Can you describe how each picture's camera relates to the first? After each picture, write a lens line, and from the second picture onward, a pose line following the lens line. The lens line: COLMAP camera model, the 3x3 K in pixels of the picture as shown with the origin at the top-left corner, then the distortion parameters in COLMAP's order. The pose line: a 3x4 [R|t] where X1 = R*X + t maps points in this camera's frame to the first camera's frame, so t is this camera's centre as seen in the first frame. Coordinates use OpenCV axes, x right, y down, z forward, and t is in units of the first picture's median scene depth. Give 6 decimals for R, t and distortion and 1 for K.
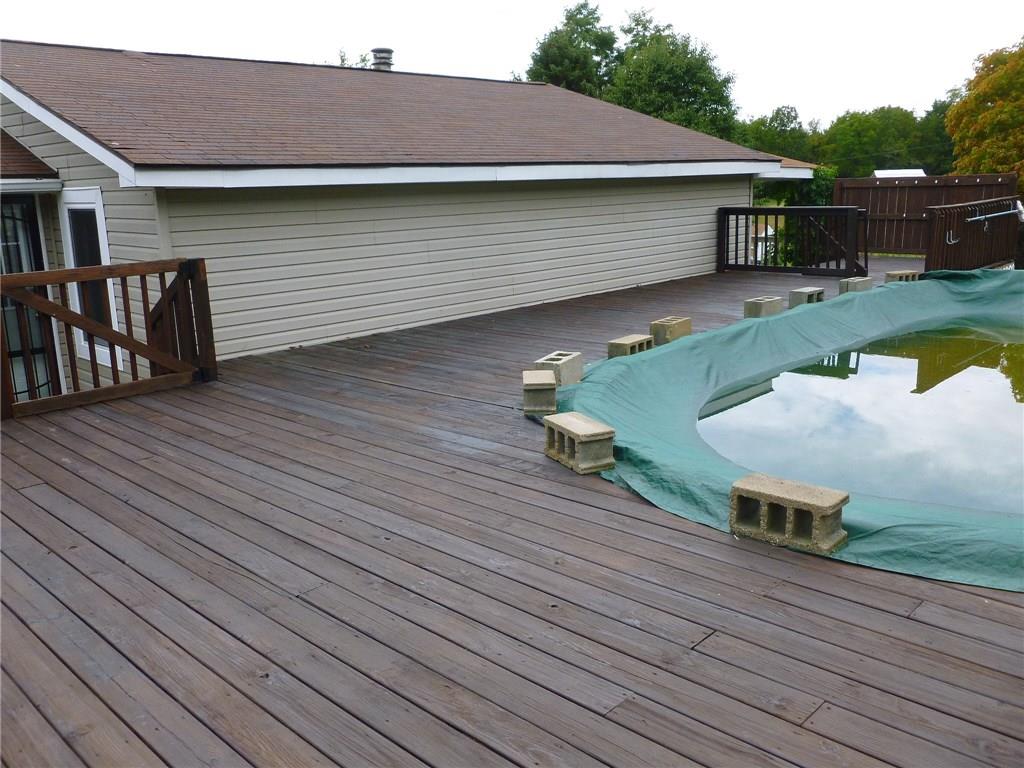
lens RADIAL K [[883.7, 0, 512.0], [0, 883.7, 384.0], [0, 0, 1]] dist [-0.016485, -0.005842]
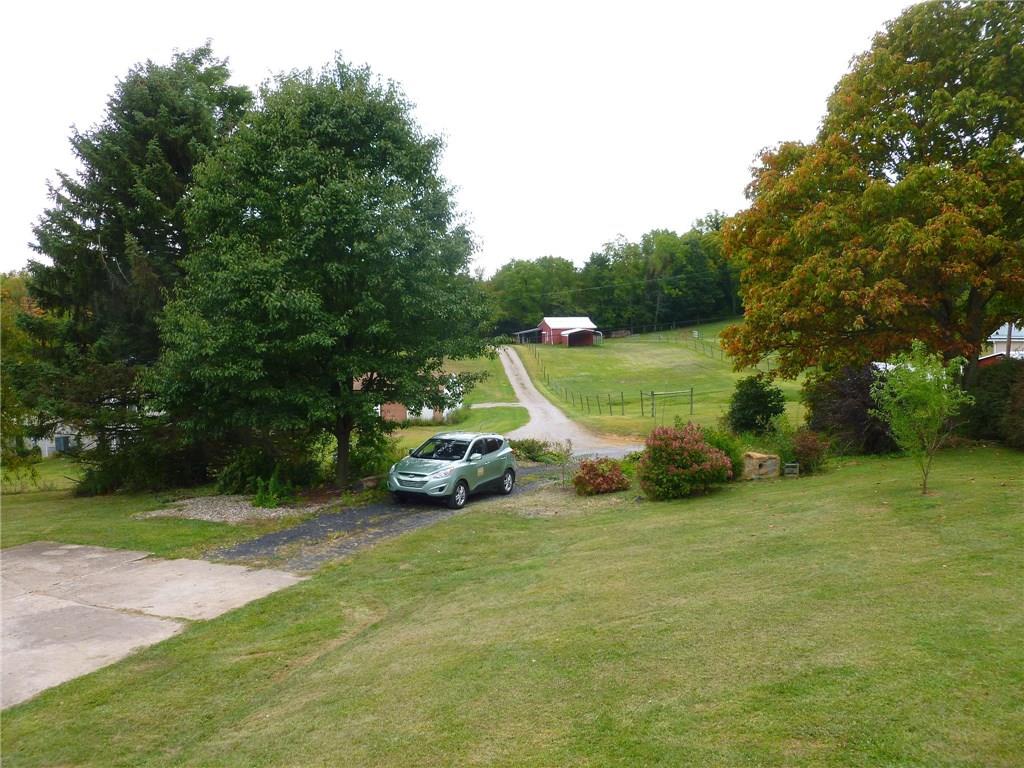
lens RADIAL K [[883.7, 0, 512.0], [0, 883.7, 384.0], [0, 0, 1]] dist [-0.016485, -0.005842]
pose [[0.931885, -0.001195, 0.362751, 0.017836], [0.059774, 0.986831, -0.150305, -0.020887], [-0.357795, 0.161750, 0.919685, 0.107623]]
